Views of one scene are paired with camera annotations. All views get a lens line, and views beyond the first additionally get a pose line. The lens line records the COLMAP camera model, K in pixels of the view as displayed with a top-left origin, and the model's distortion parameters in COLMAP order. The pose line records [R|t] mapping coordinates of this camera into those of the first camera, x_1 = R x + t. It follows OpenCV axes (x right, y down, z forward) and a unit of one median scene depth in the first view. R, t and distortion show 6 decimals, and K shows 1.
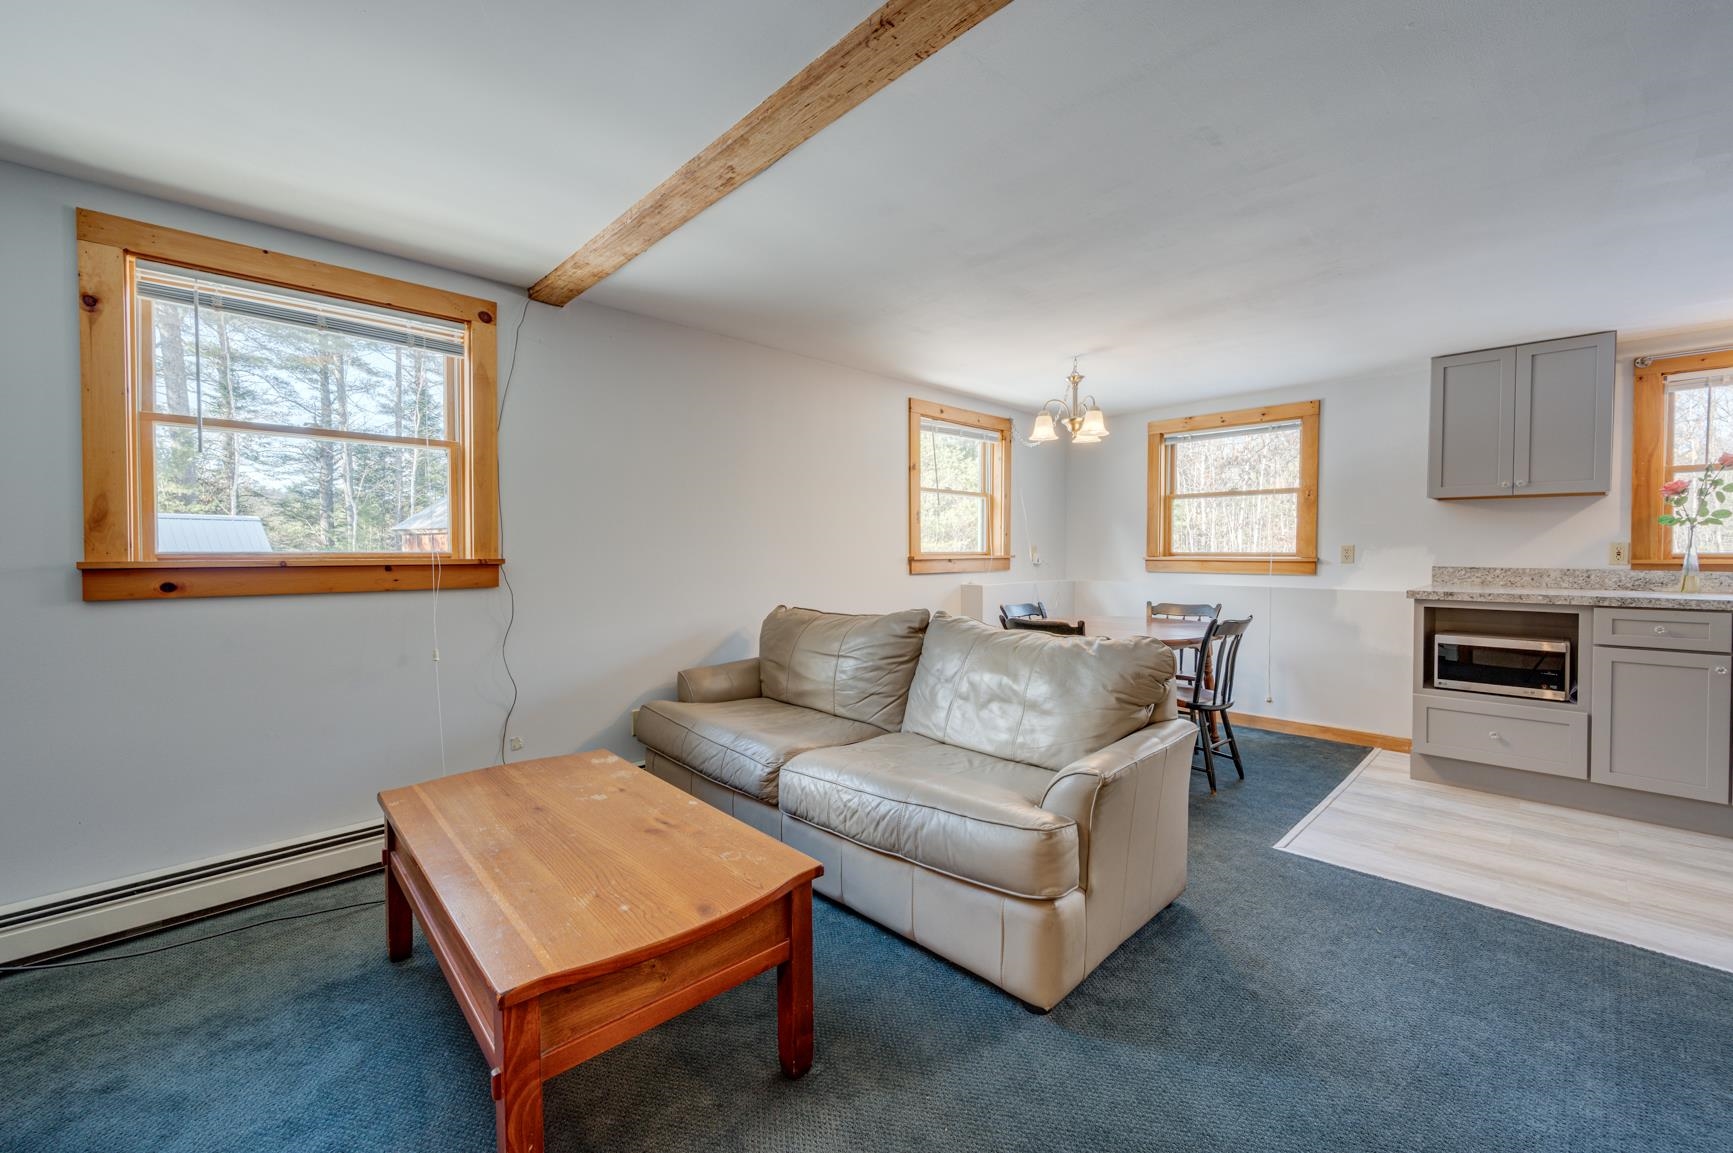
lens RADIAL K [[683.3, 0, 871.8], [0, 683.3, 572.2], [0, 0, 1]] dist [0.000343, 0.000087]
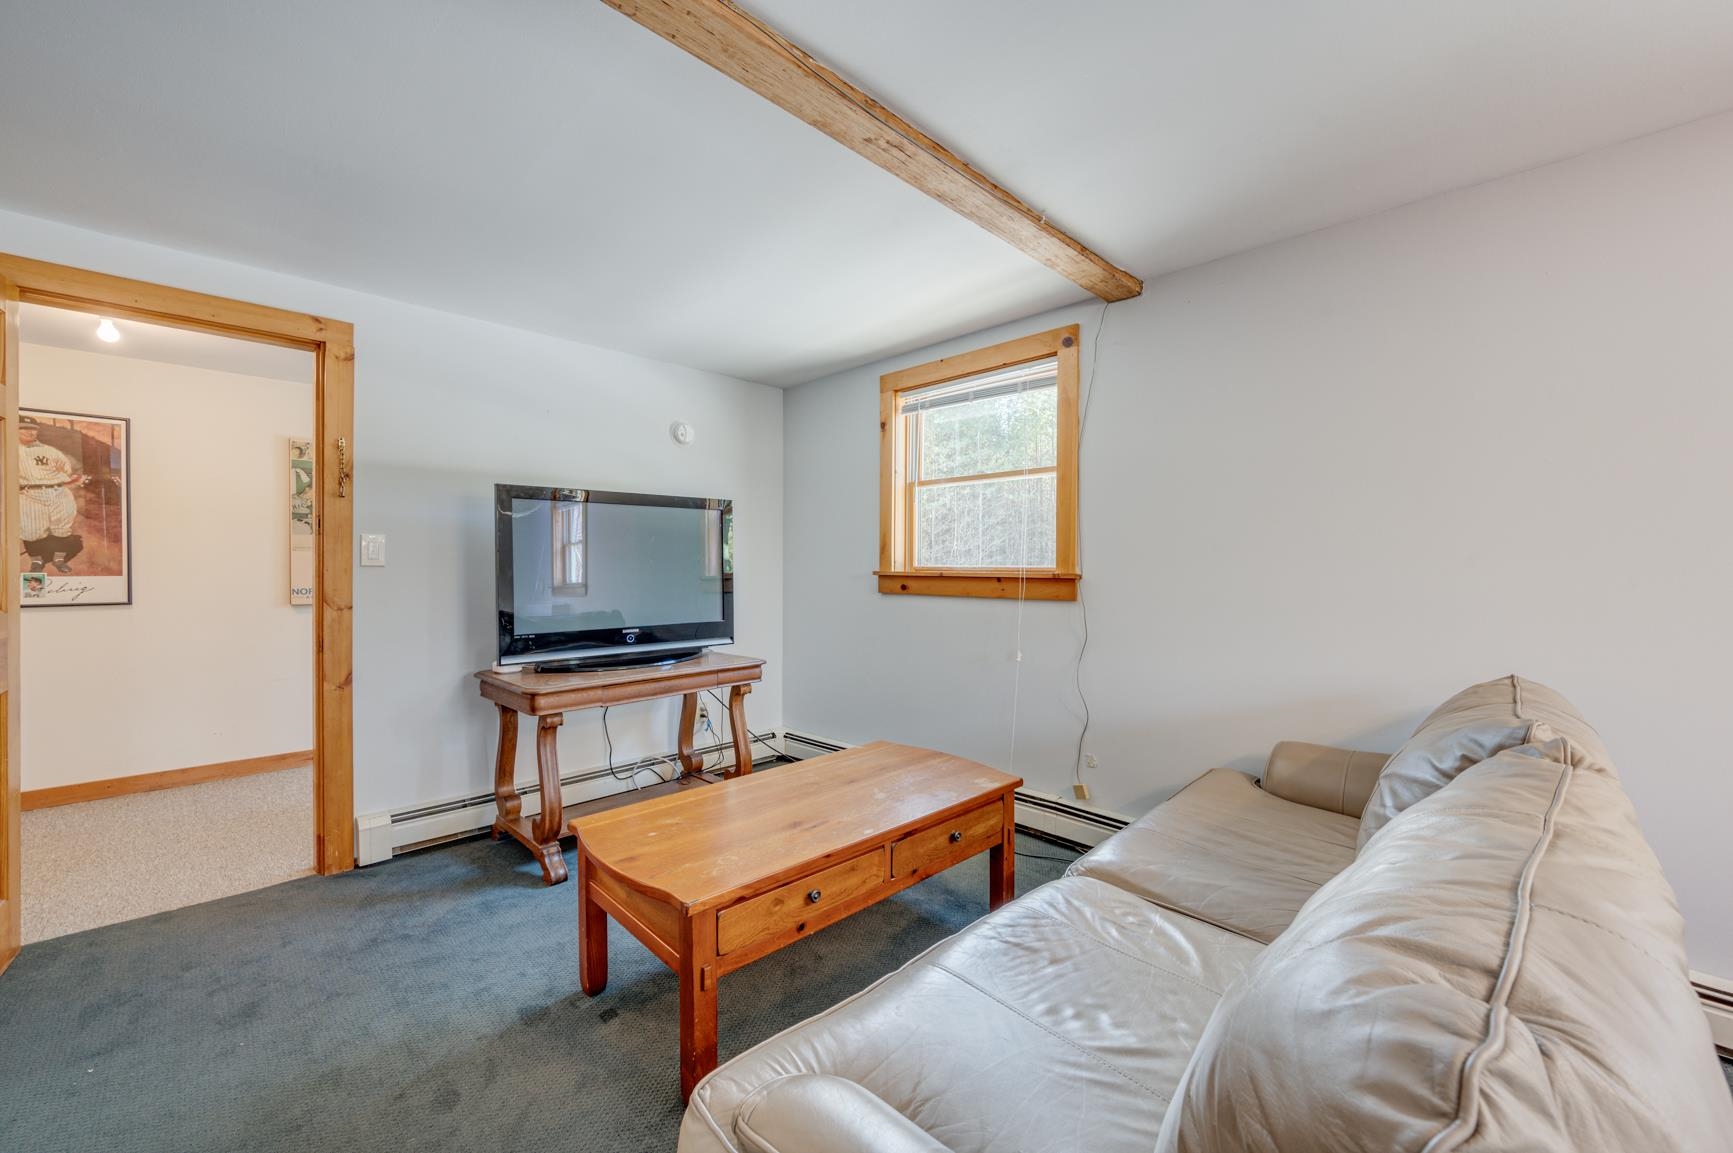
lens RADIAL K [[683.3, 0, 871.8], [0, 683.3, 572.2], [0, 0, 1]] dist [0.000343, 0.000087]
pose [[0.021551, 0.003344, -0.999762, 0.567366], [-0.042396, 0.999098, 0.002428, -0.013677], [0.998868, 0.042334, 0.021673, 0.830238]]
